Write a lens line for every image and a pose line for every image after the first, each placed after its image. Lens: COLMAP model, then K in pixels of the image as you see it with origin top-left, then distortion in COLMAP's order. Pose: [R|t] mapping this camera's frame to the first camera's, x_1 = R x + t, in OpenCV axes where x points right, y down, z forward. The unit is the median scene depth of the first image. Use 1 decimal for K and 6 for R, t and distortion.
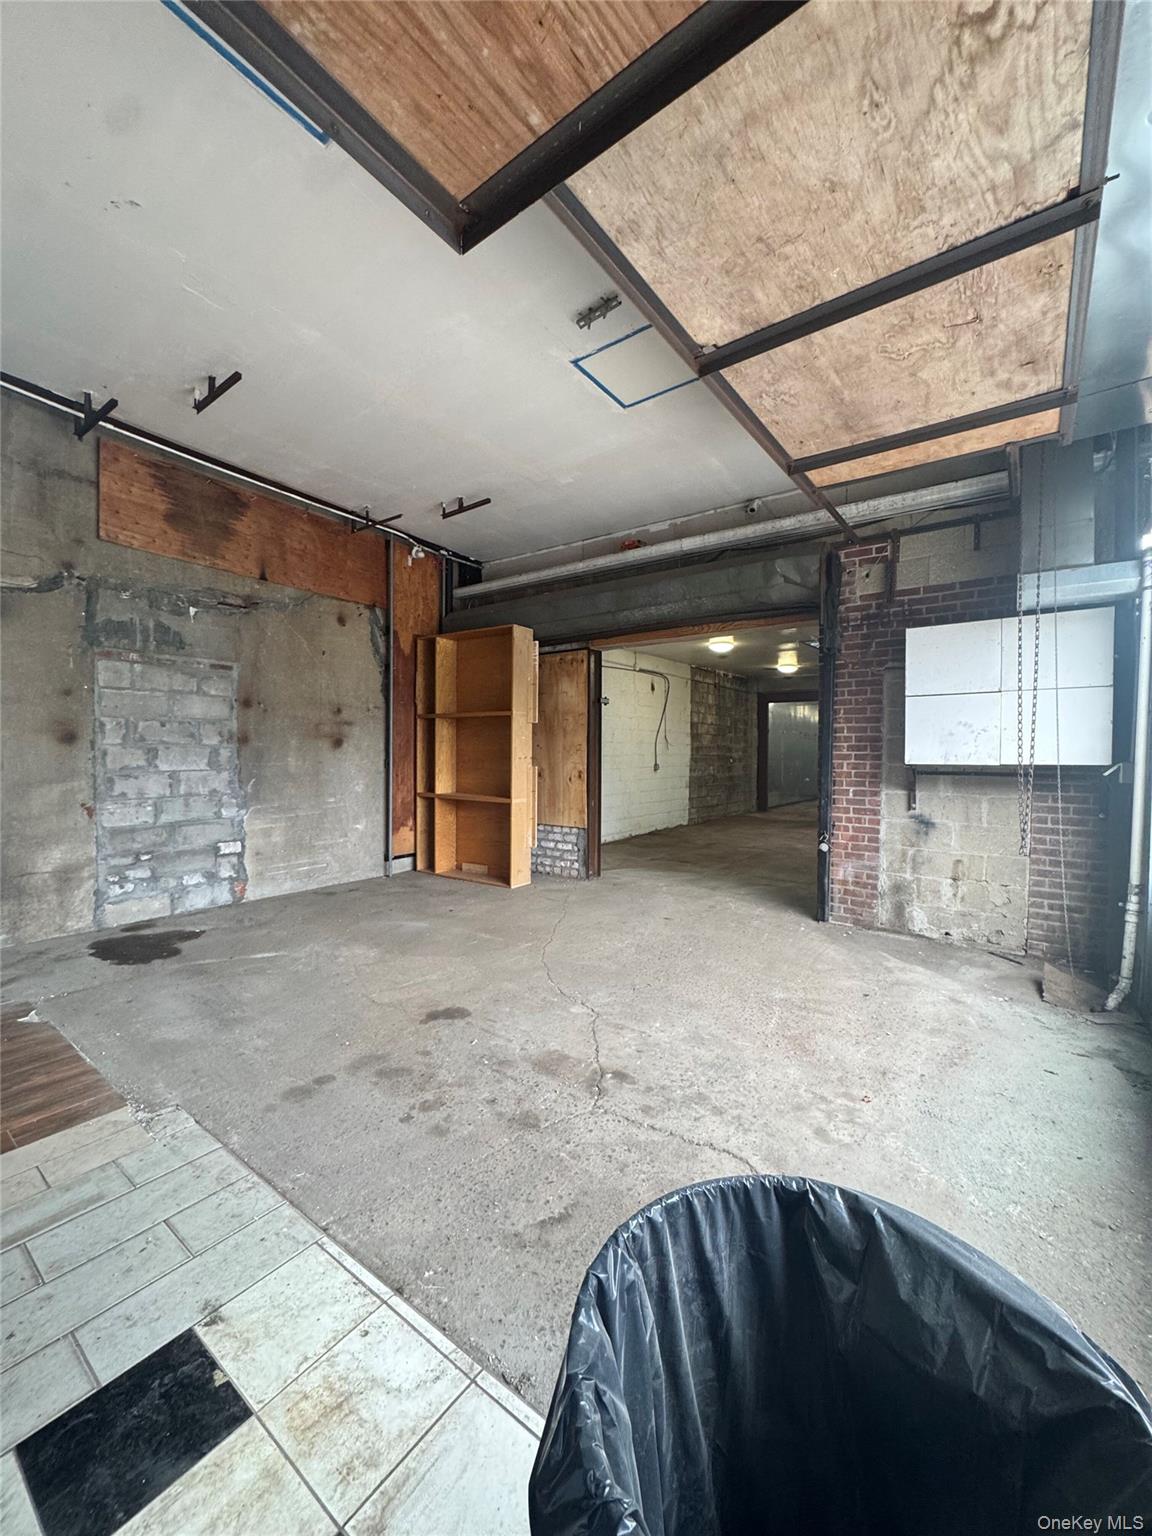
lens RADIAL K [[610.9, 0, 580.8], [0, 610.9, 766.0], [0, 0, 1]] dist [-0.003654, 0.000289]
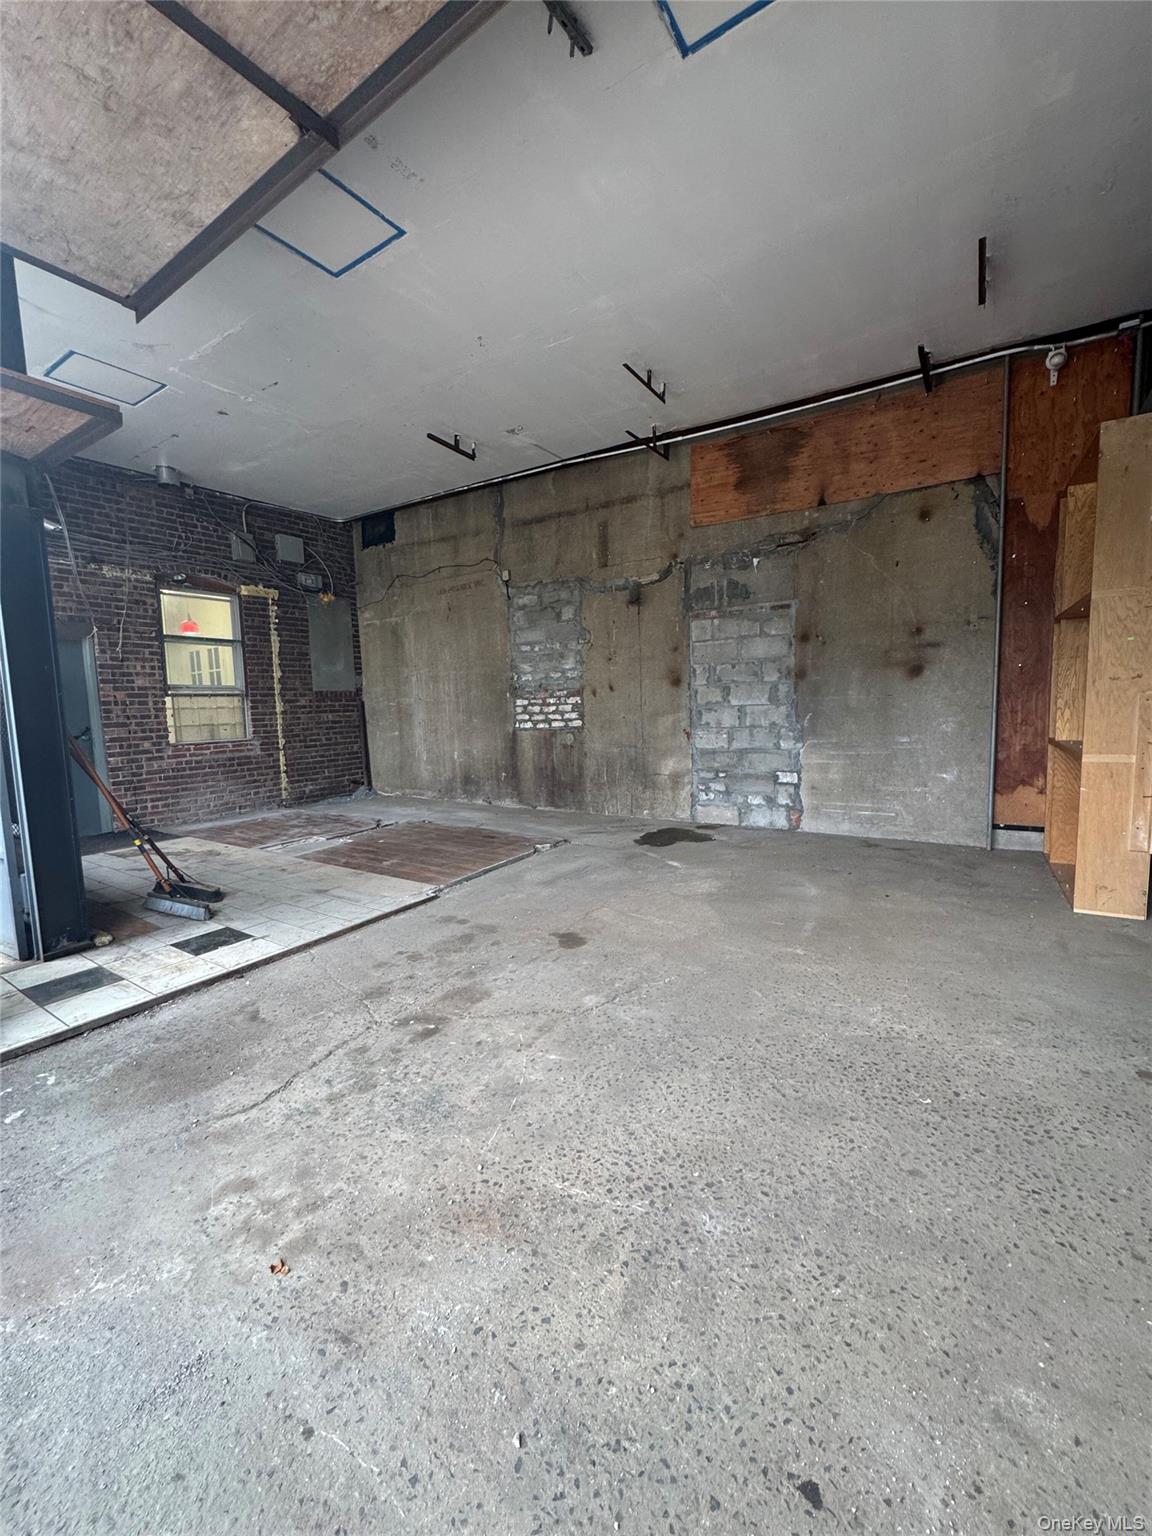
lens RADIAL K [[610.9, 0, 578.4], [0, 610.9, 766.0], [0, 0, 1]] dist [-0.003654, 0.000289]
pose [[0.046444, 0.092189, -0.994658, 0.518919], [0.005961, 0.995689, 0.092563, 0.014080], [0.998903, -0.010228, 0.045695, 0.649130]]
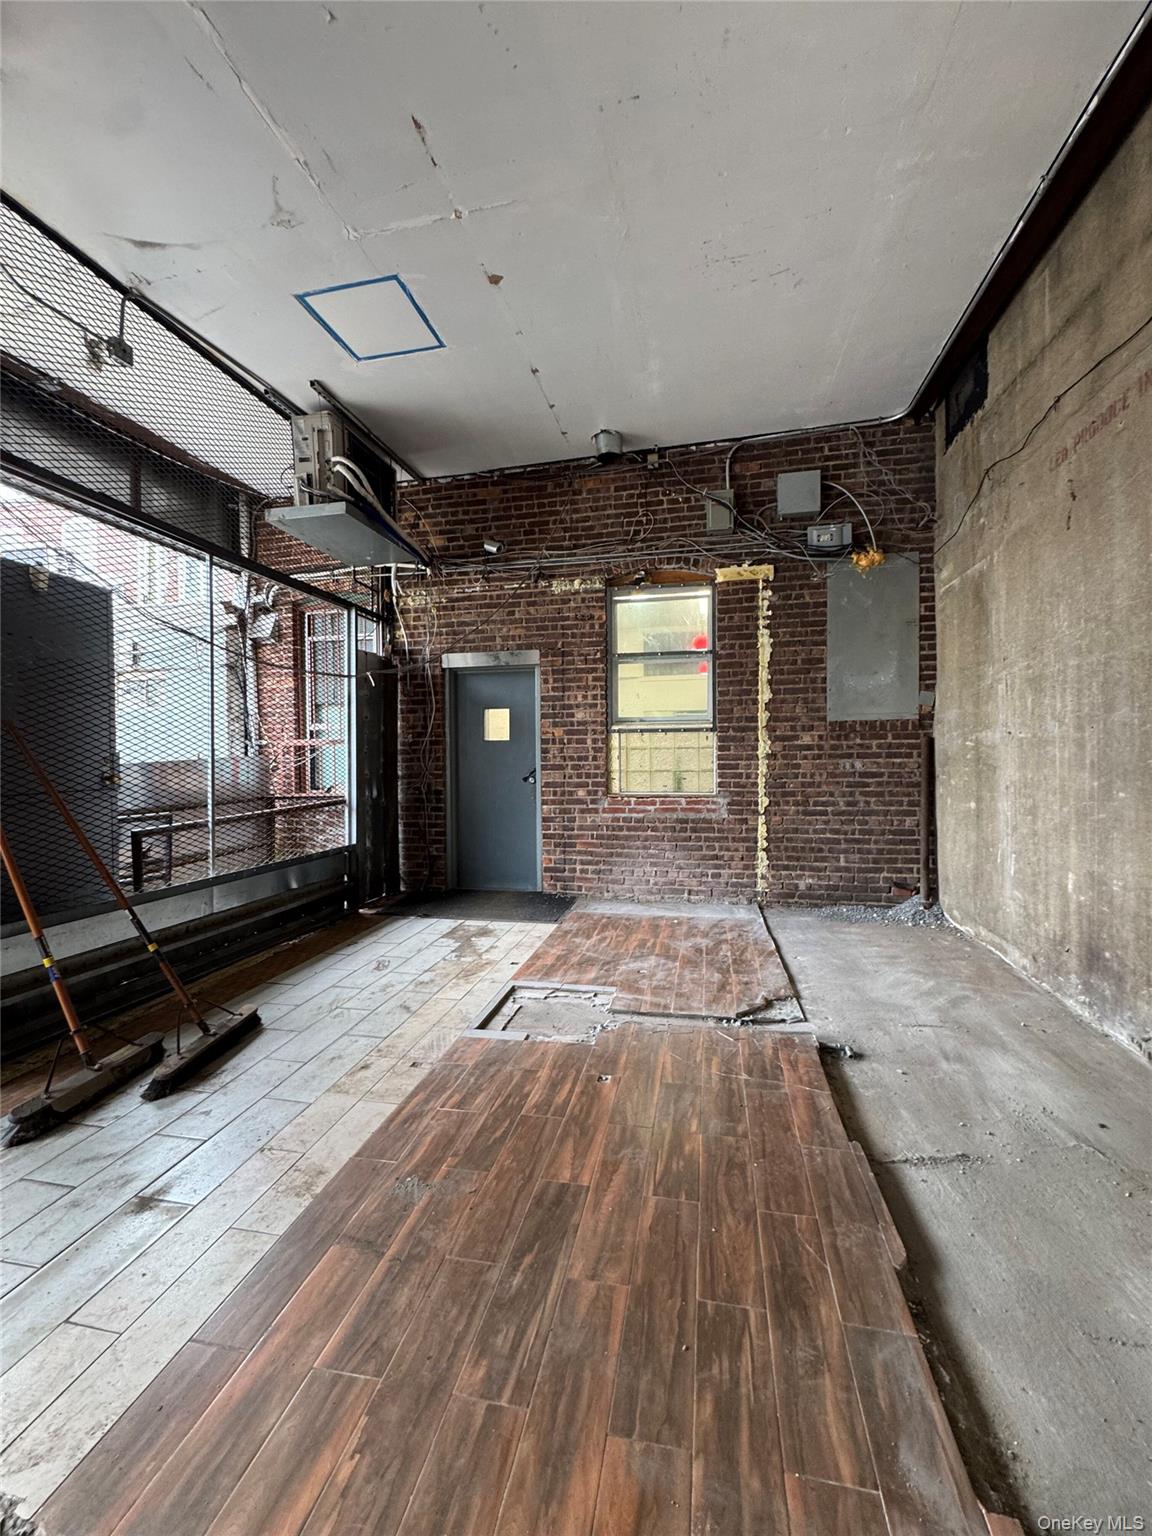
lens RADIAL K [[610.9, 0, 580.5], [0, 610.9, 767.6], [0, 0, 1]] dist [-0.003654, 0.000289]
pose [[-0.909114, 0.010472, -0.416415, -0.447697], [-0.005933, 0.999257, 0.038082, -0.000422], [0.416504, 0.037091, -0.908377, 0.744786]]
